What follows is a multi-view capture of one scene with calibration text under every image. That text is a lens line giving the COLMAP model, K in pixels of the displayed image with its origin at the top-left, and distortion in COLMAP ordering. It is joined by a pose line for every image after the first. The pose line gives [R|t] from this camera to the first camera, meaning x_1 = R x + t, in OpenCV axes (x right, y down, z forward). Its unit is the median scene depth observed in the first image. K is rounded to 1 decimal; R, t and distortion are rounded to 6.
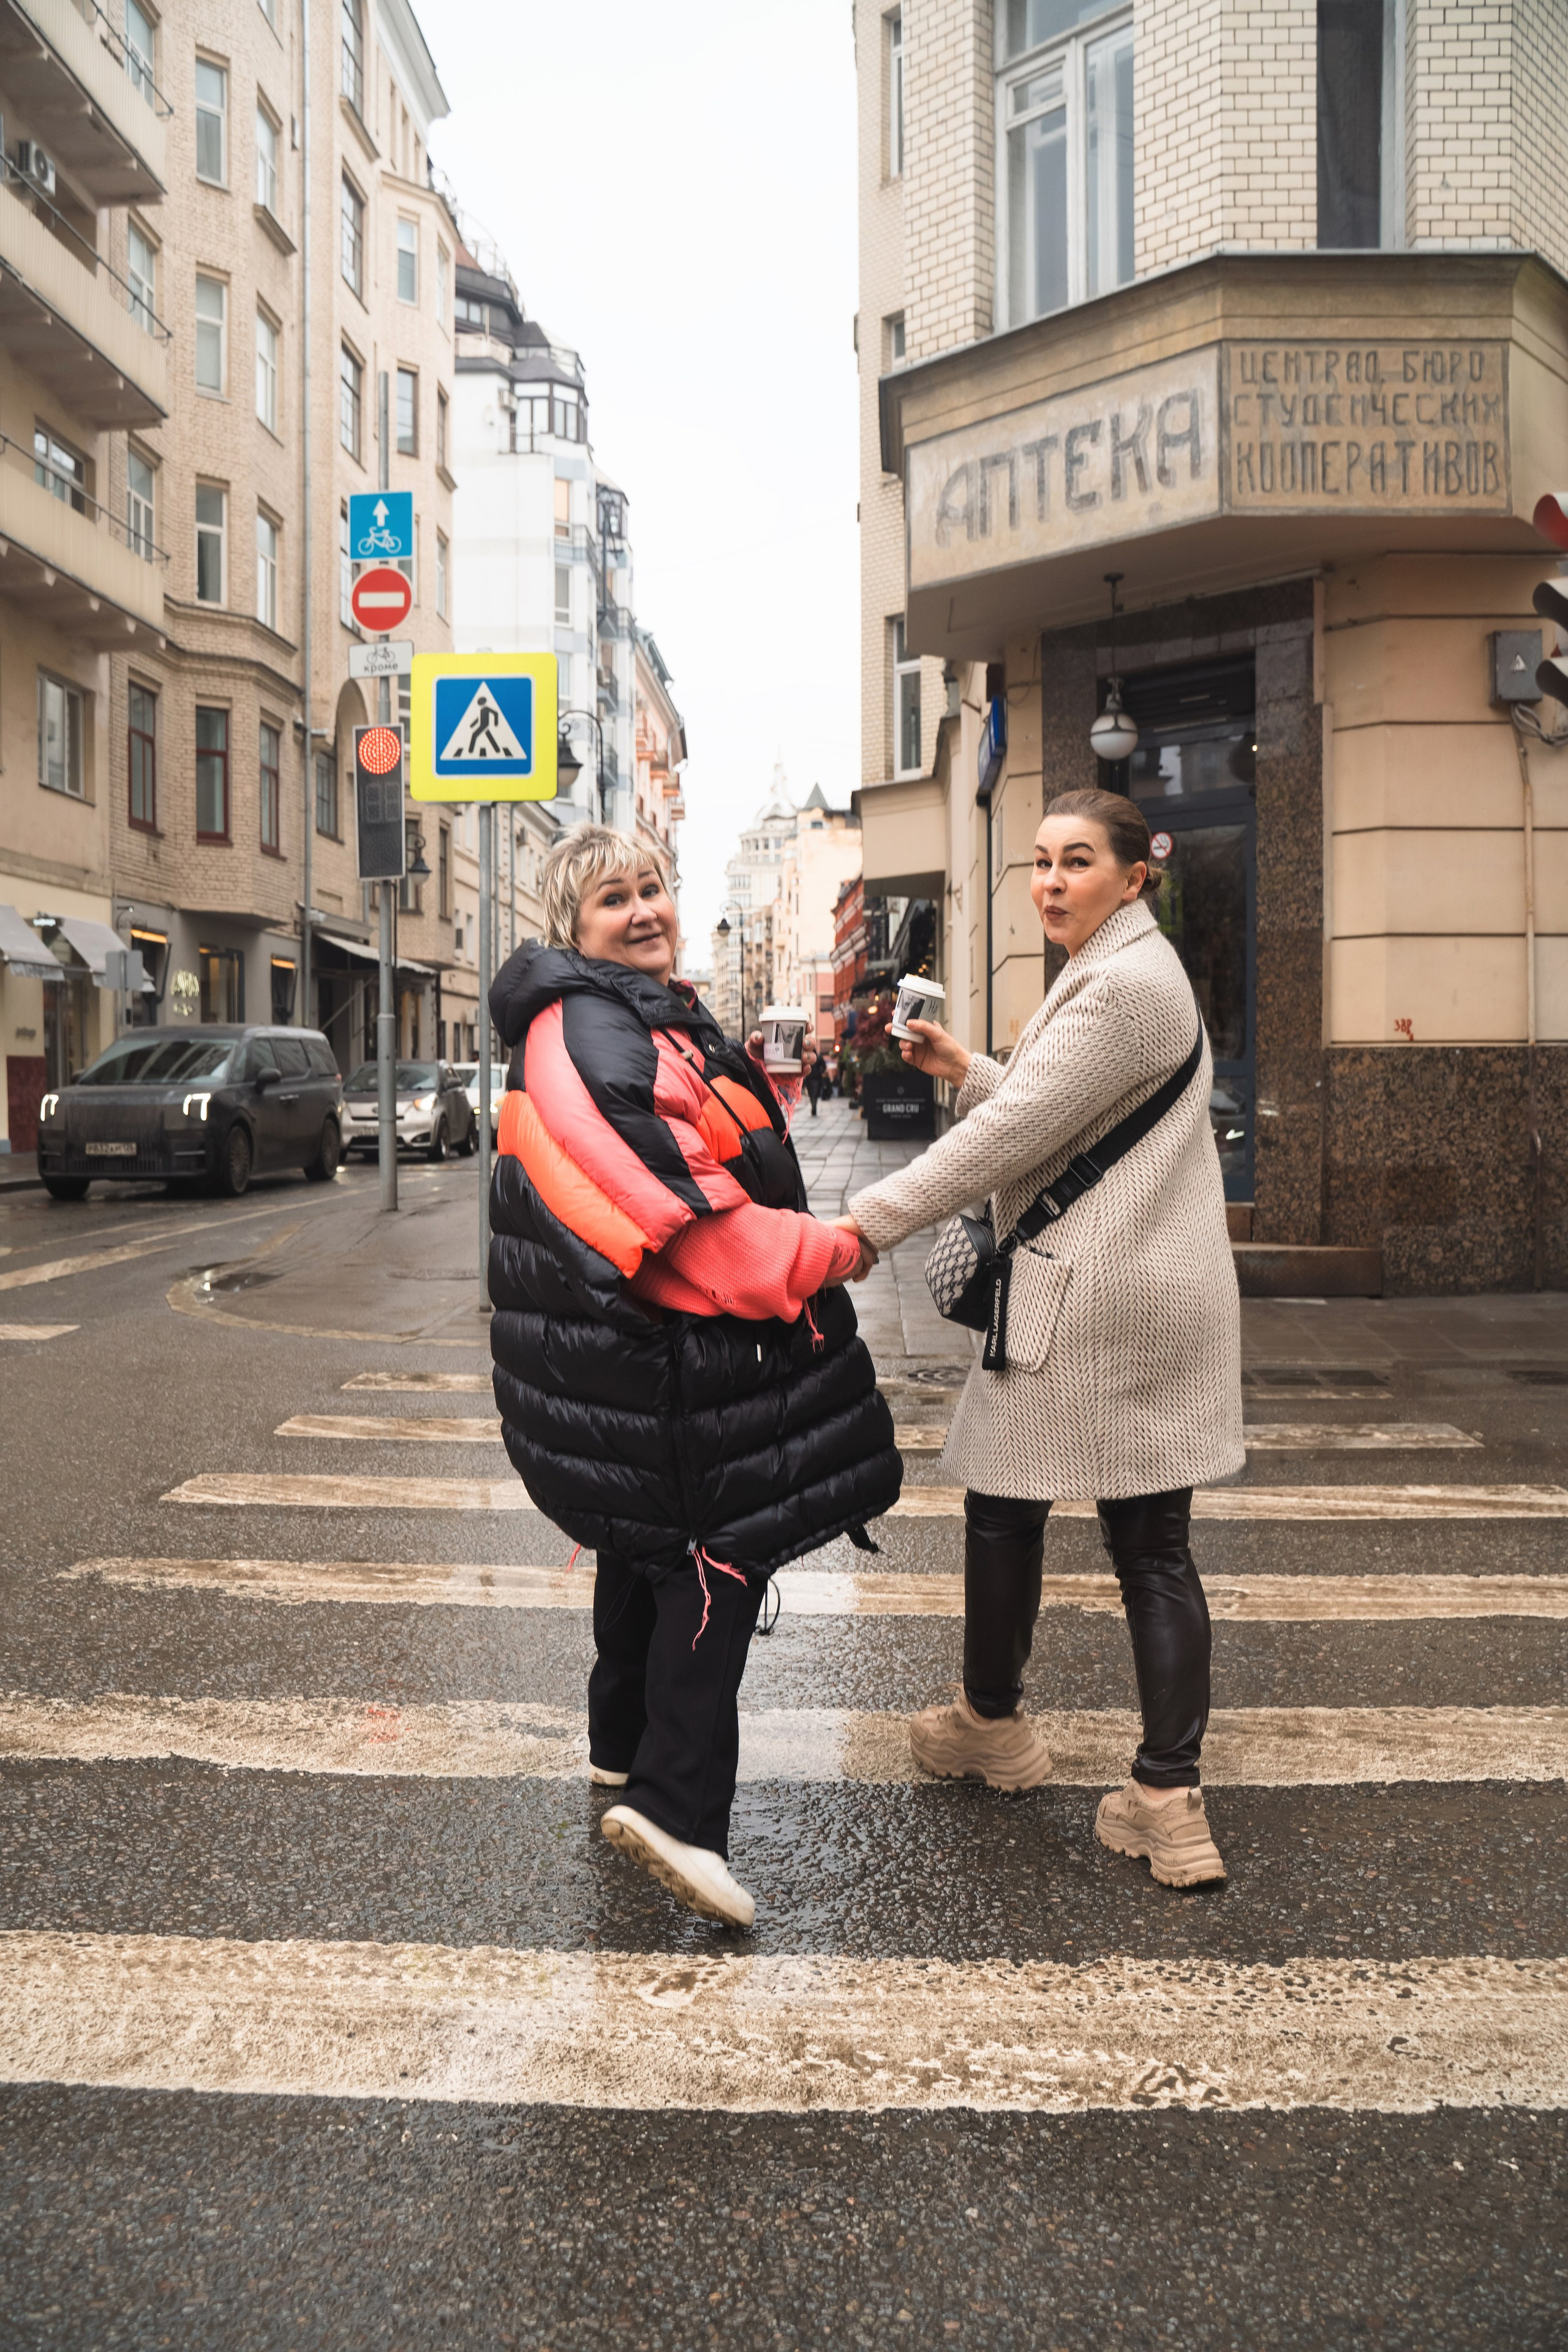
lens RADIAL K [[1952.6, 0, 784.0], [0, 1952.6, 1176.0], [0, 0, 1]] dist [-0.082159, -0.002521]
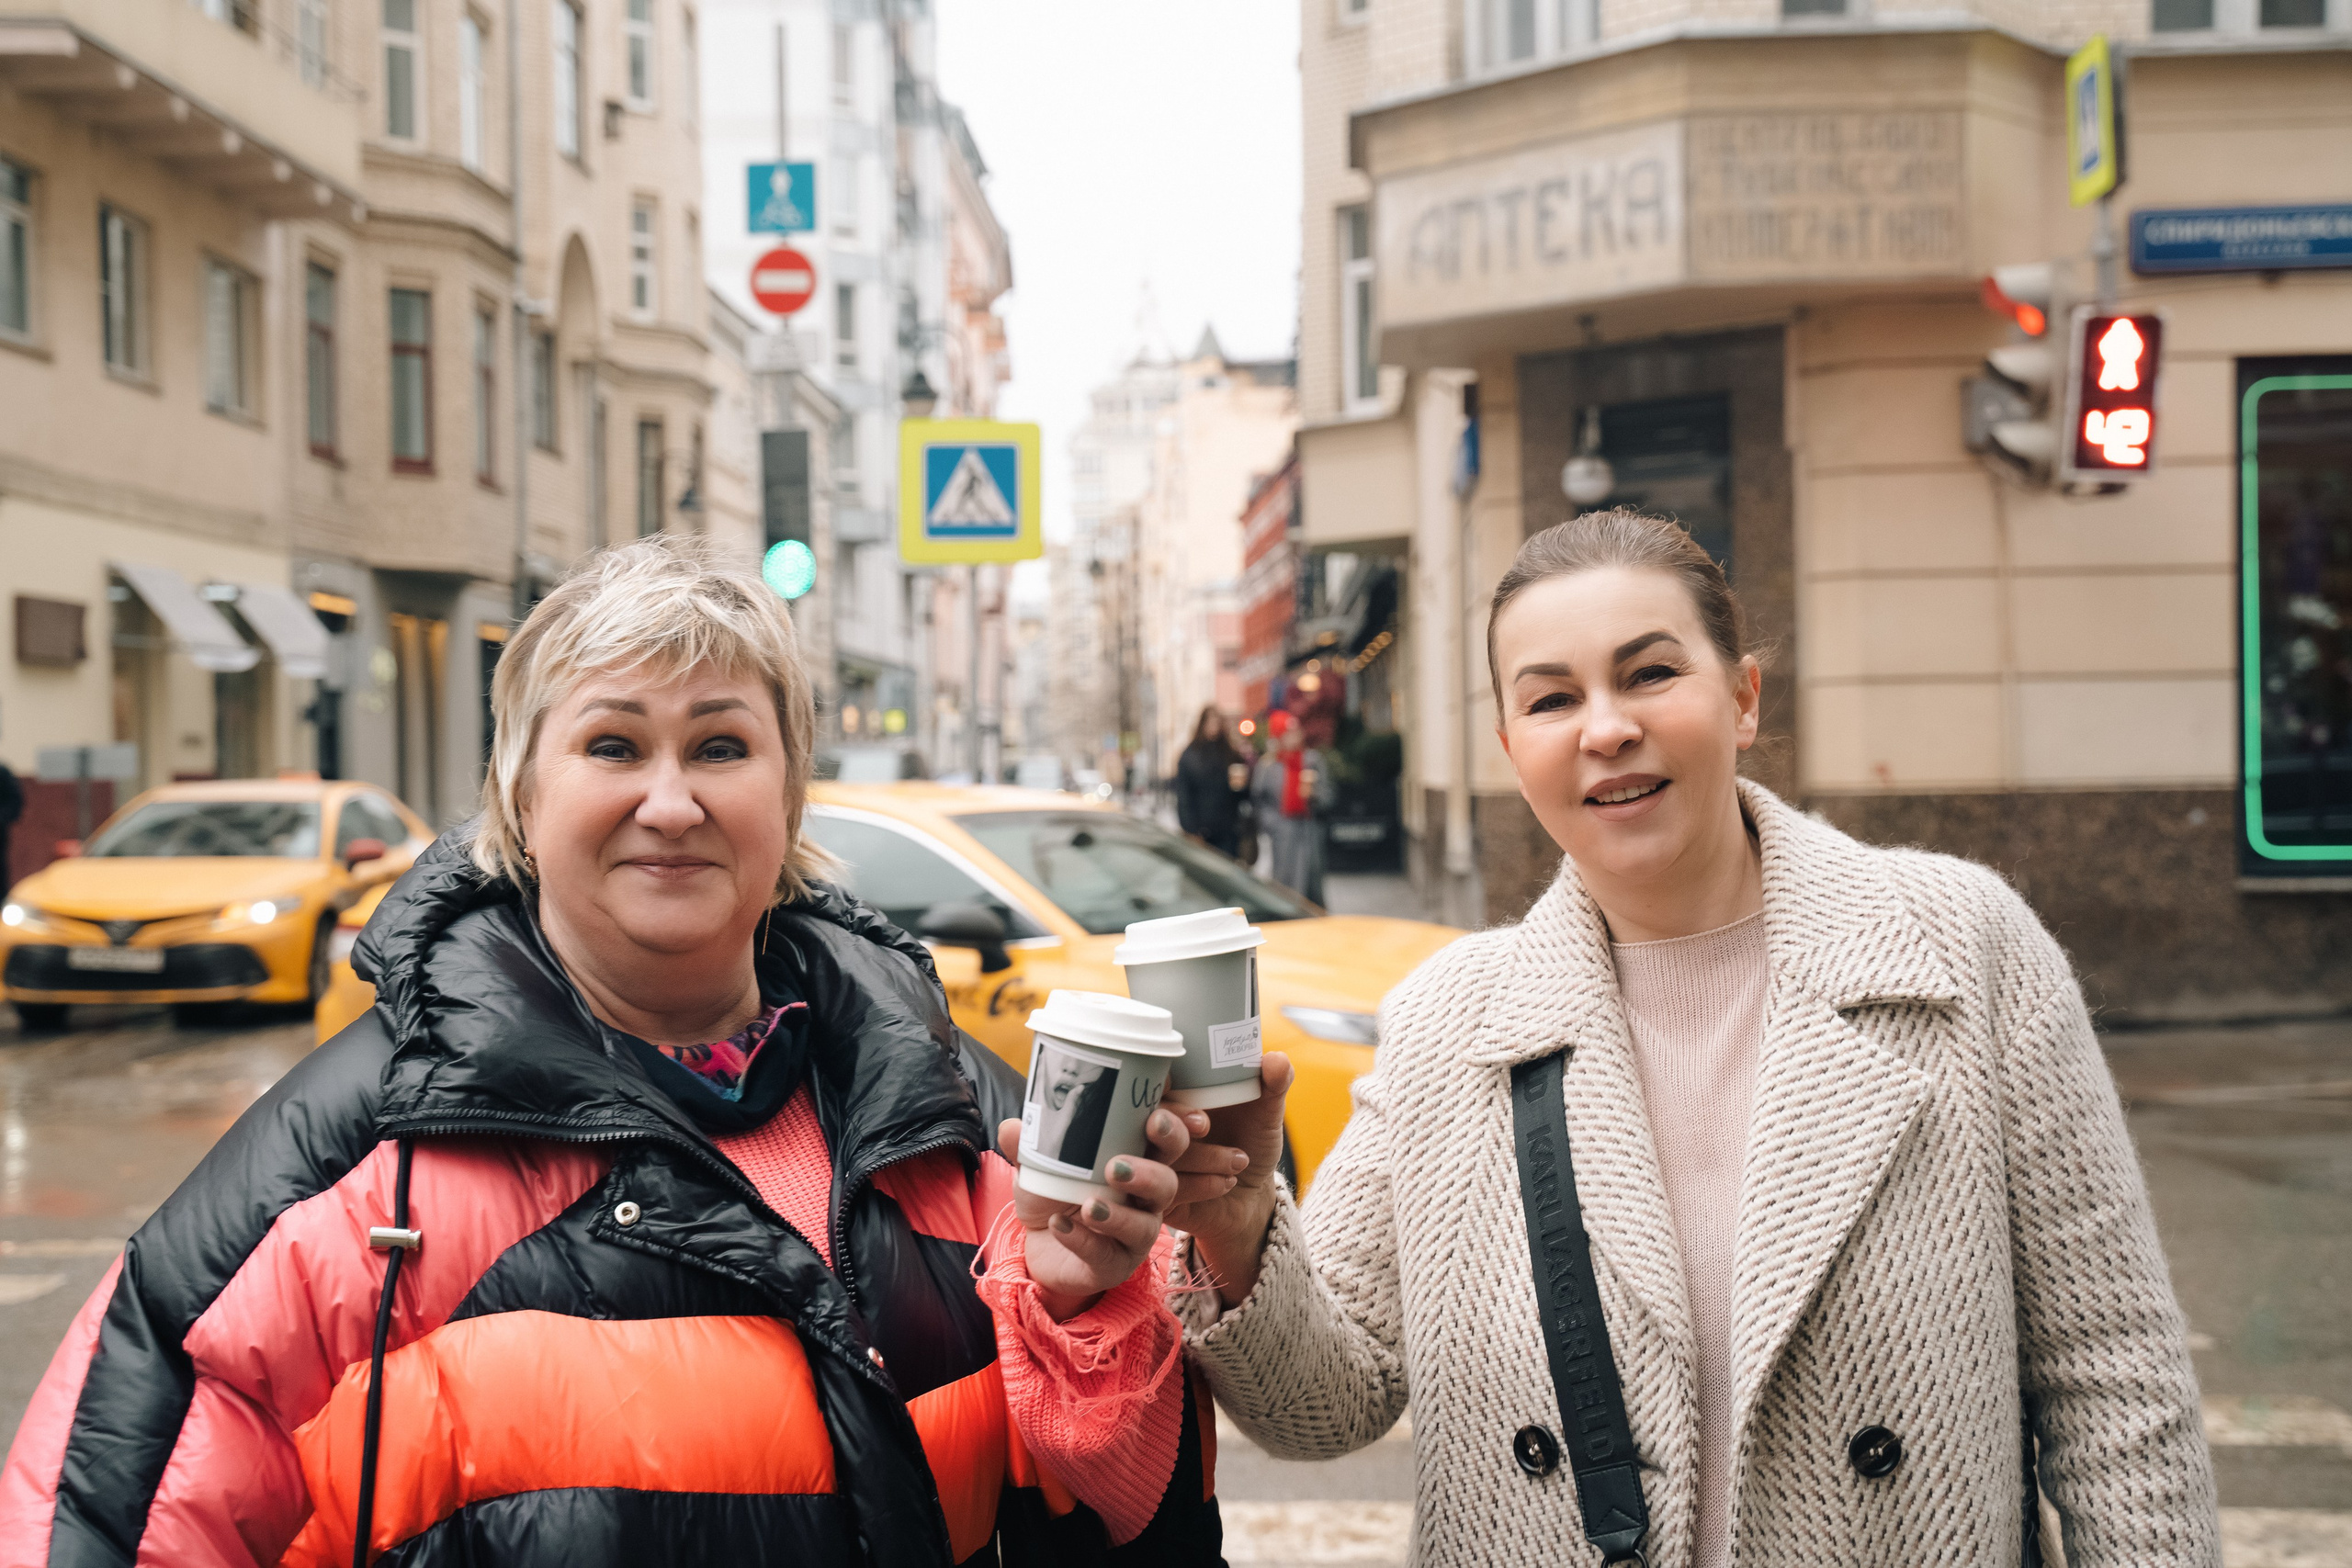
lens RADIAL K [[3034.5, 0, 1176.0], [0, 3034.5, 784.0], [0, 0, 1]] dist [-0.007320, -0.000225]
pose [[0.999958, -0.007274, 0.005510, -0.045255], [0.007515, 0.998959, -0.044994, -0.002840], [-0.005177, 0.045033, 0.998972, -0.487086]]
